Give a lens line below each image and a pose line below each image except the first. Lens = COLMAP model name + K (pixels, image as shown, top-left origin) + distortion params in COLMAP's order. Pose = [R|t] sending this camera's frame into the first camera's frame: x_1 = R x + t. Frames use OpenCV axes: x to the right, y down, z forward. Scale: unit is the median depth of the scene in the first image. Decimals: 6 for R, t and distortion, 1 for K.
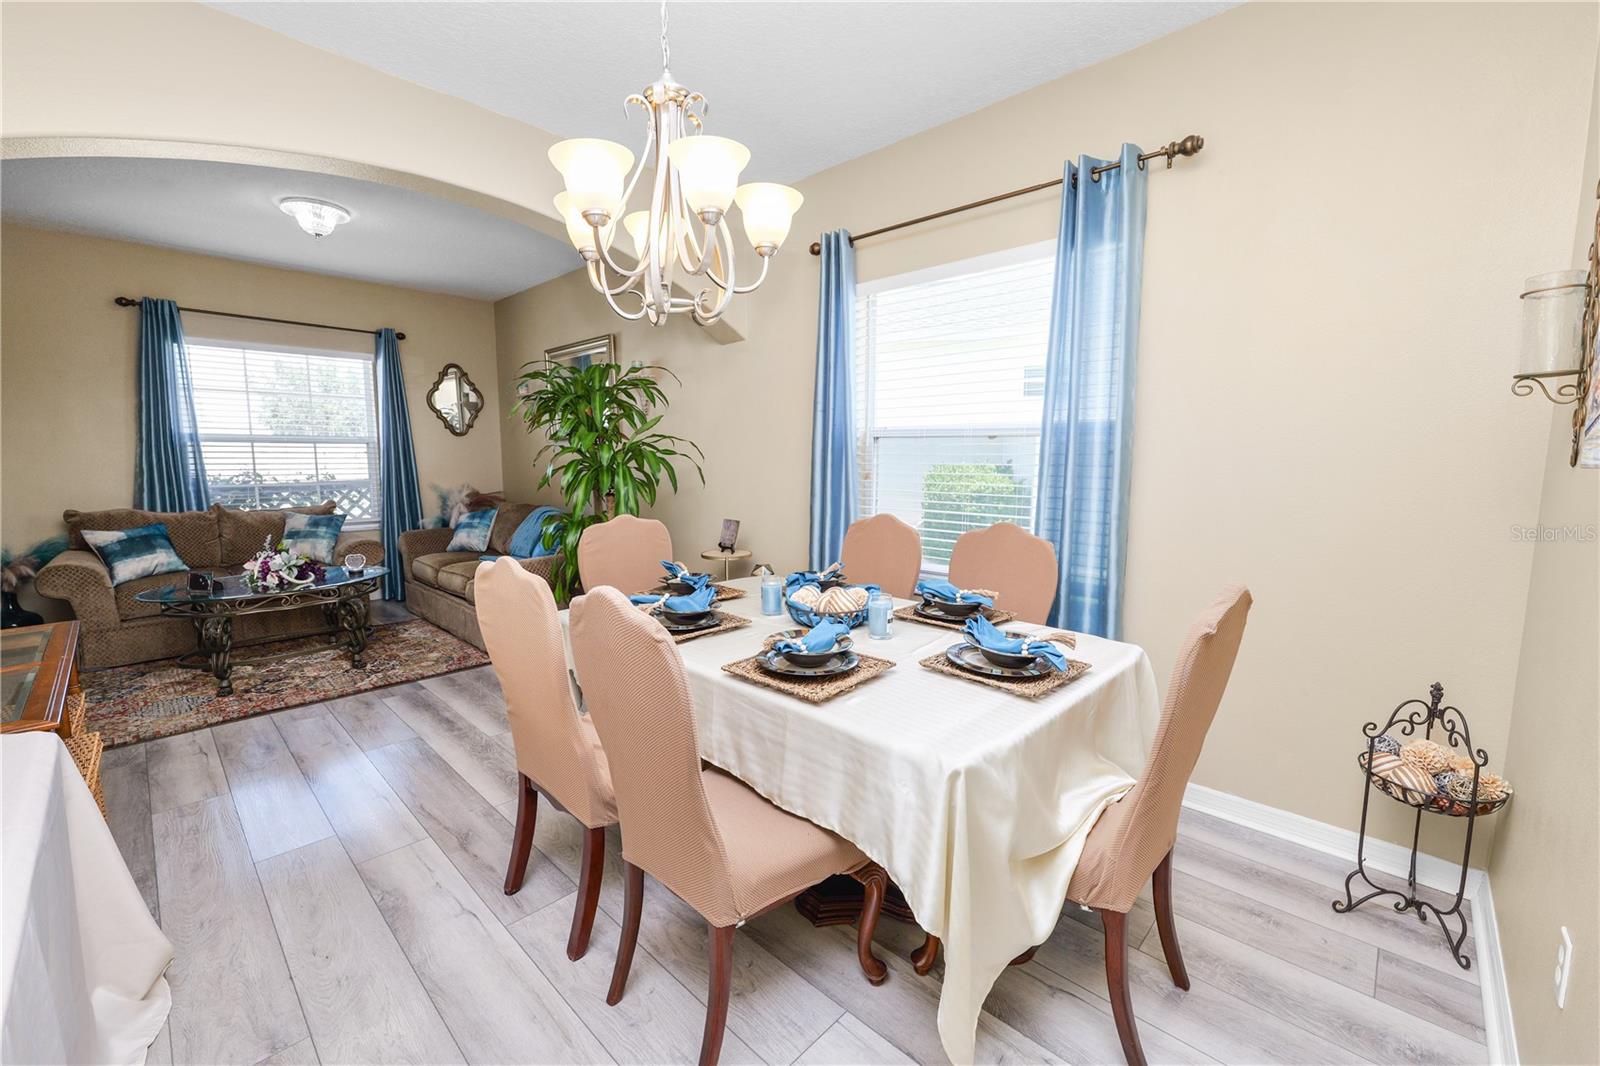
lens RADIAL K [[651.8, 0, 801.0], [0, 651.8, 530.5], [0, 0, 1]] dist [-0.014470, 0.000639]
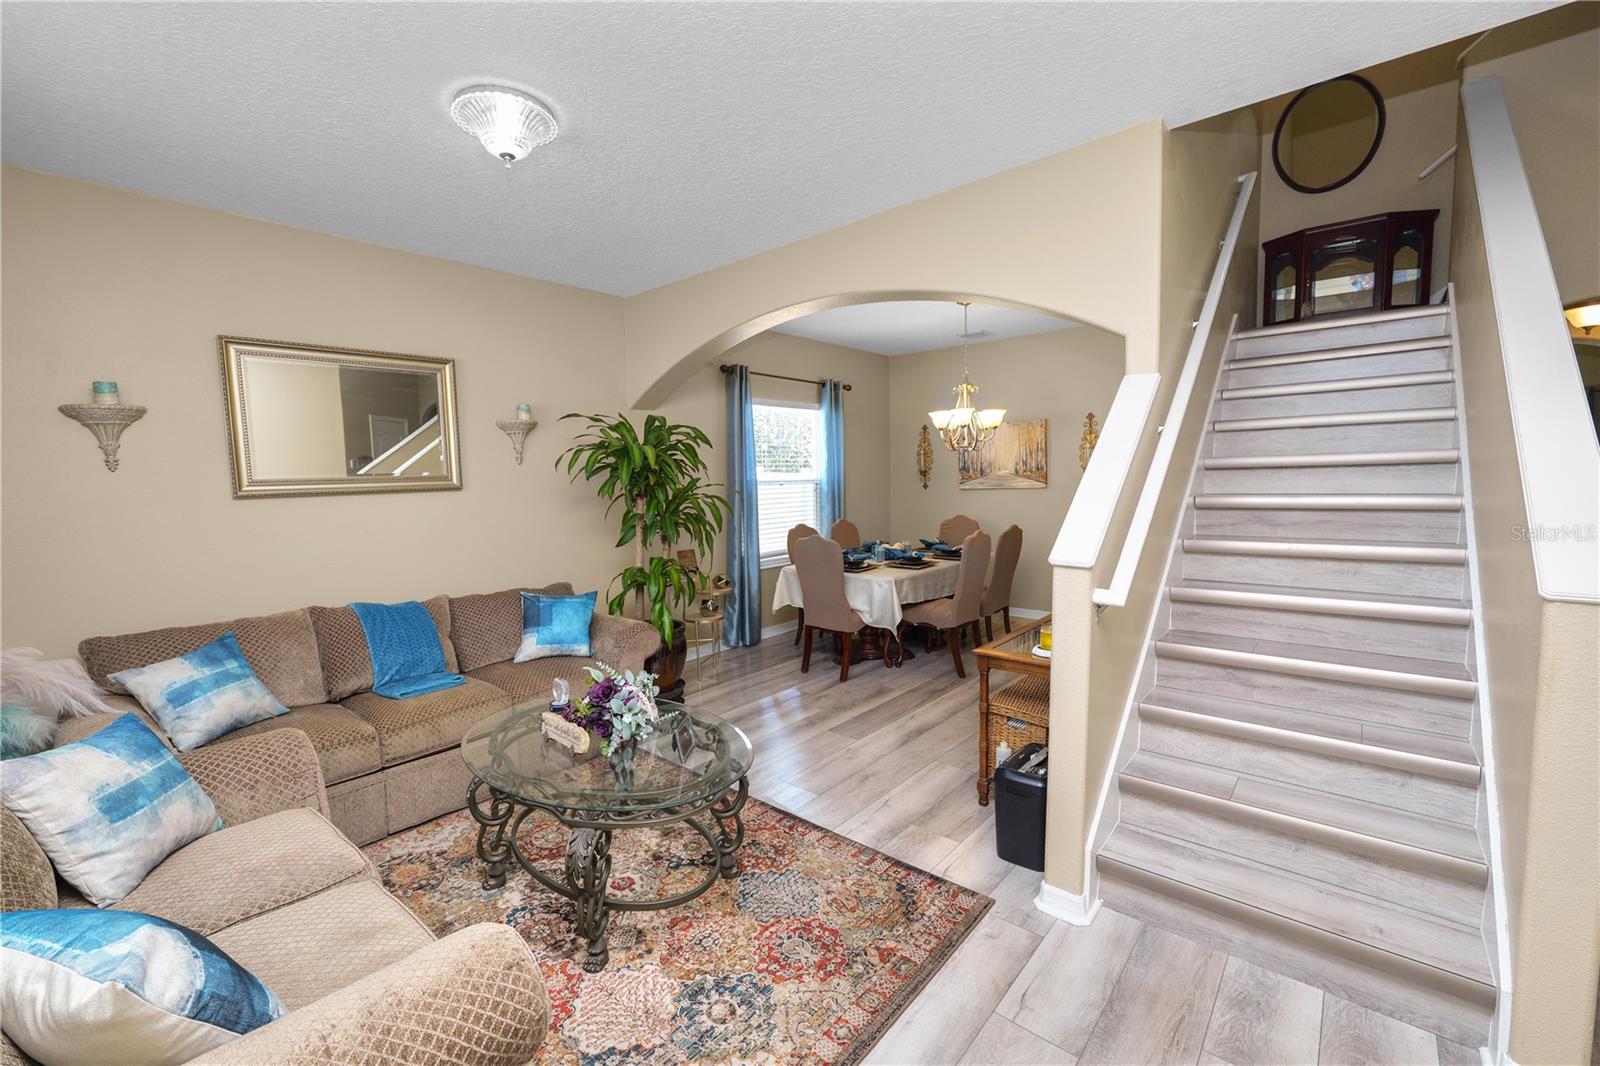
lens RADIAL K [[649.7, 0, 801.0], [0, 649.7, 530.0], [0, 0, 1]] dist [-0.014150, 0.000746]
pose [[-0.050314, -0.081953, 0.995365, -1.191070], [0.141773, 0.985949, 0.088344, -0.115726], [-0.988620, 0.145561, -0.037988, 0.694803]]
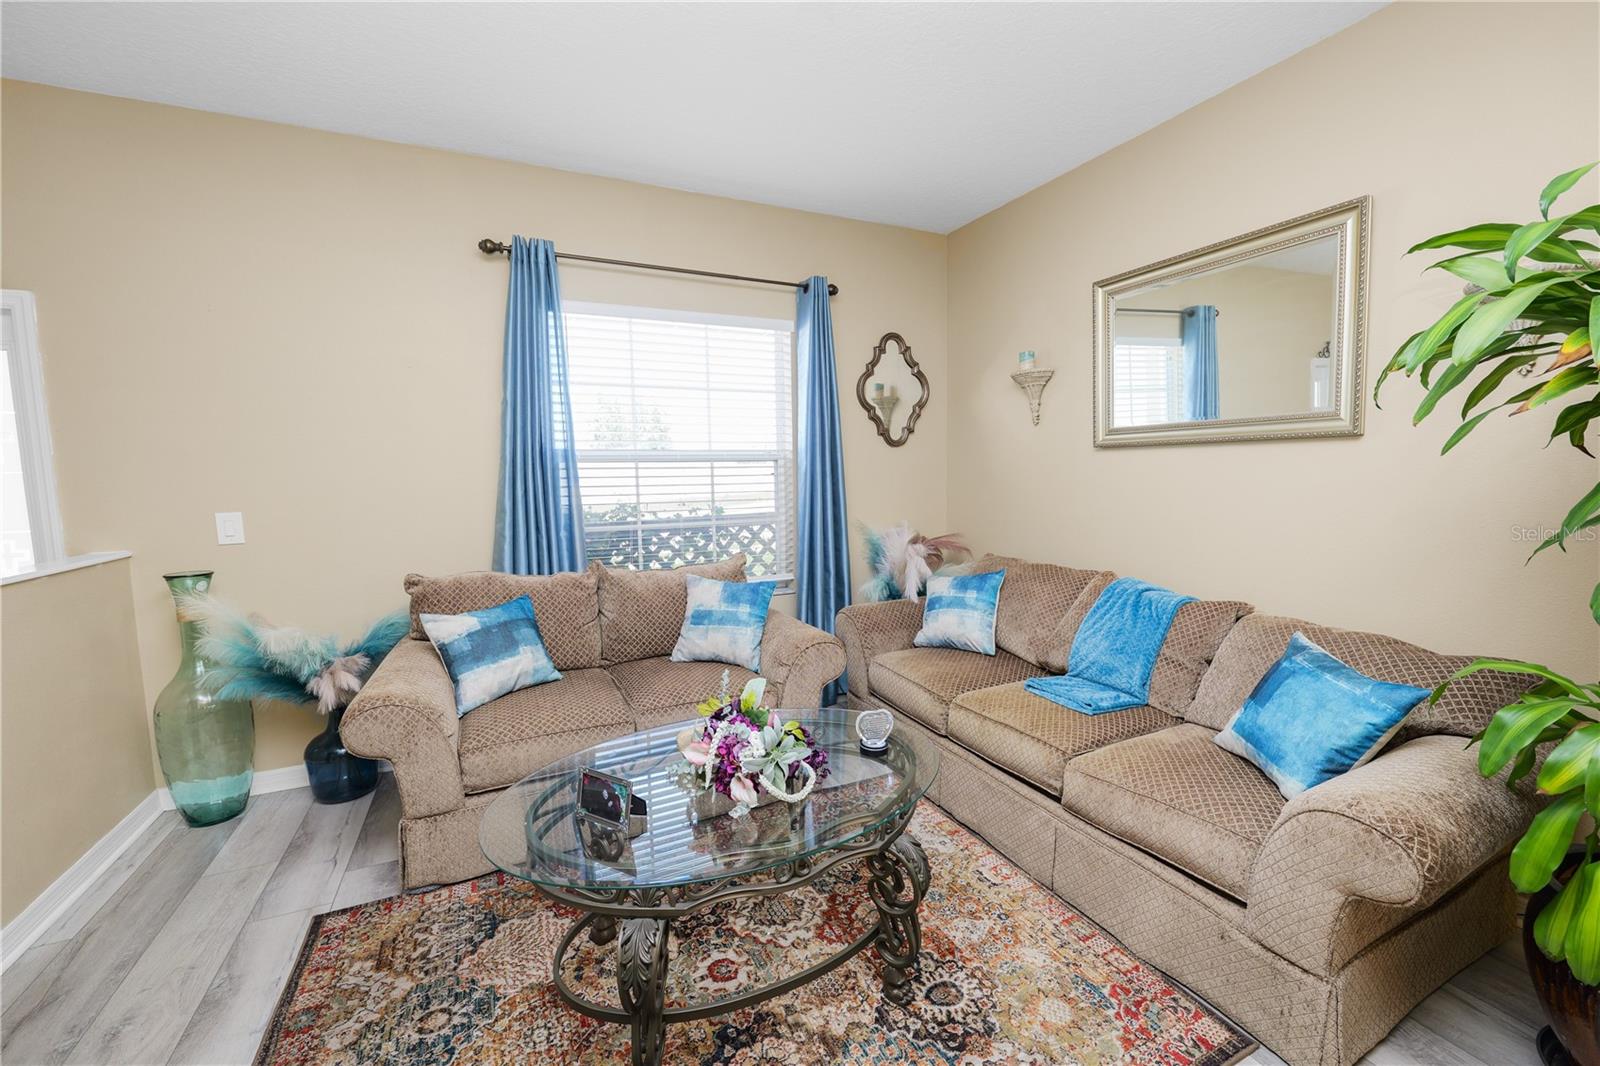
lens RADIAL K [[649.7, 0, 801.0], [0, 649.7, 530.0], [0, 0, 1]] dist [-0.014150, 0.000746]
pose [[0.931625, 0.016651, -0.363040, -0.520622], [-0.023784, 0.999602, -0.015186, -0.070001], [0.362642, 0.022782, 0.931650, 0.510878]]
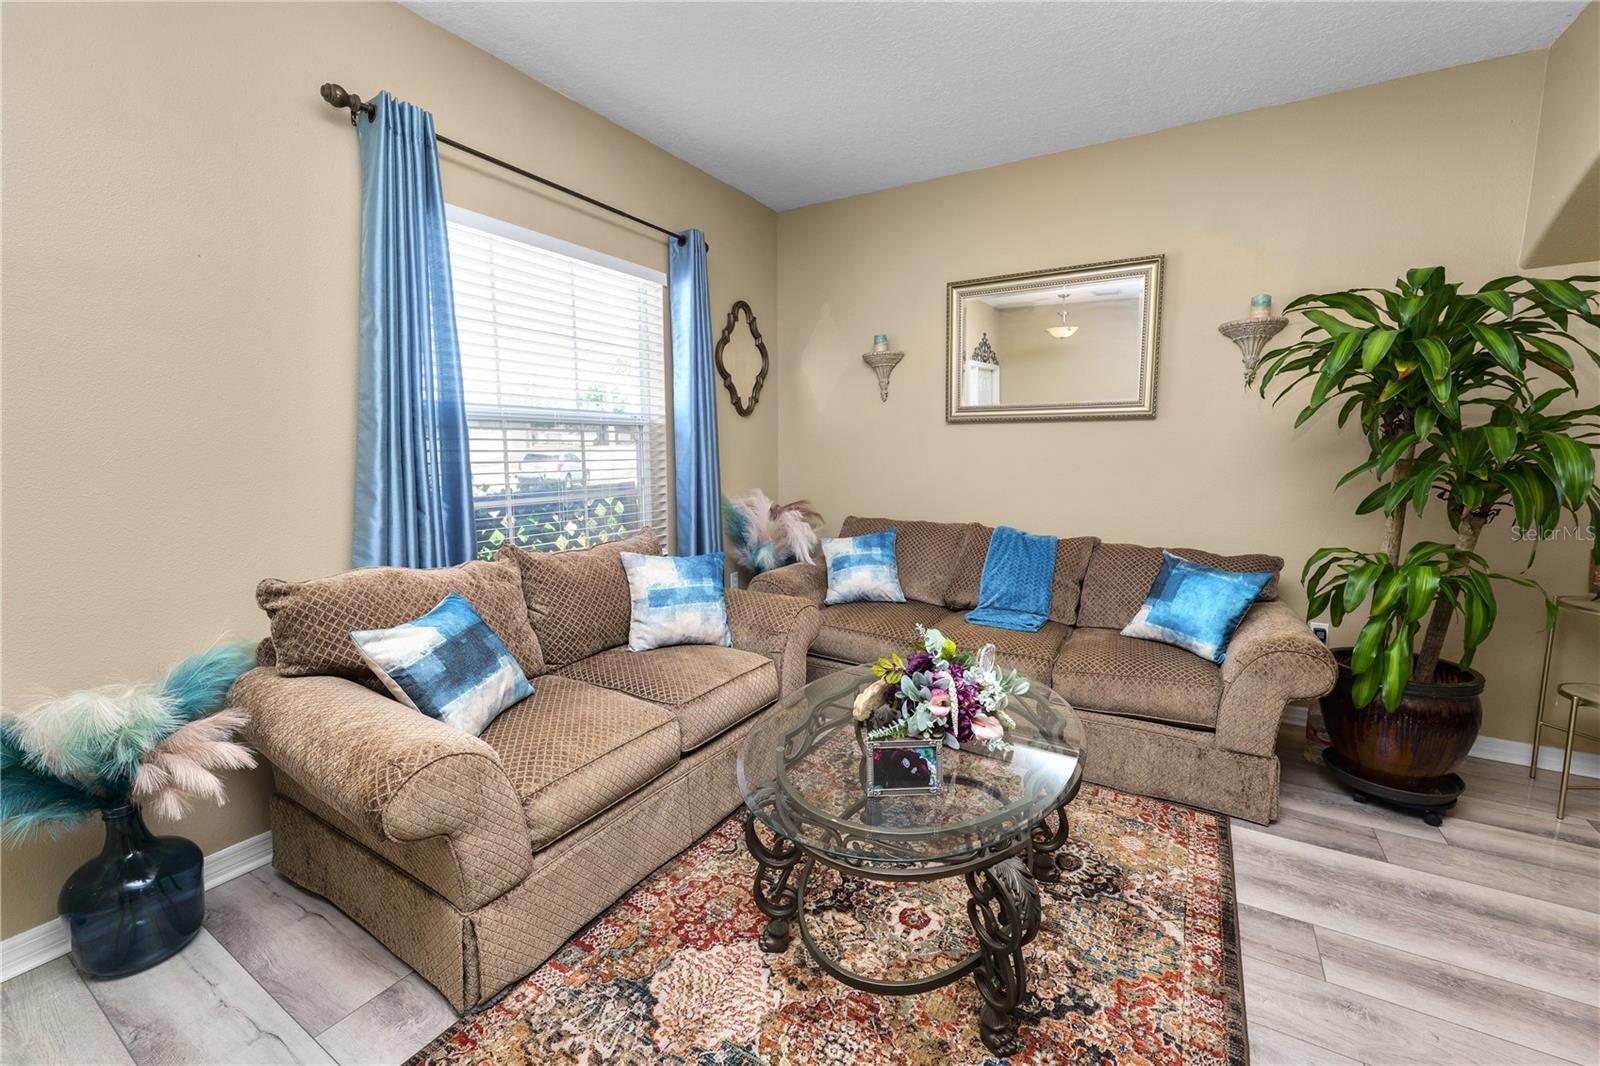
lens RADIAL K [[651.8, 0, 801.0], [0, 651.8, 530.5], [0, 0, 1]] dist [-0.014470, 0.000639]
pose [[0.976603, -0.031138, 0.212784, -0.840115], [0.028085, 0.999455, 0.017355, -0.056905], [-0.213208, -0.010973, 0.976945, 0.491055]]
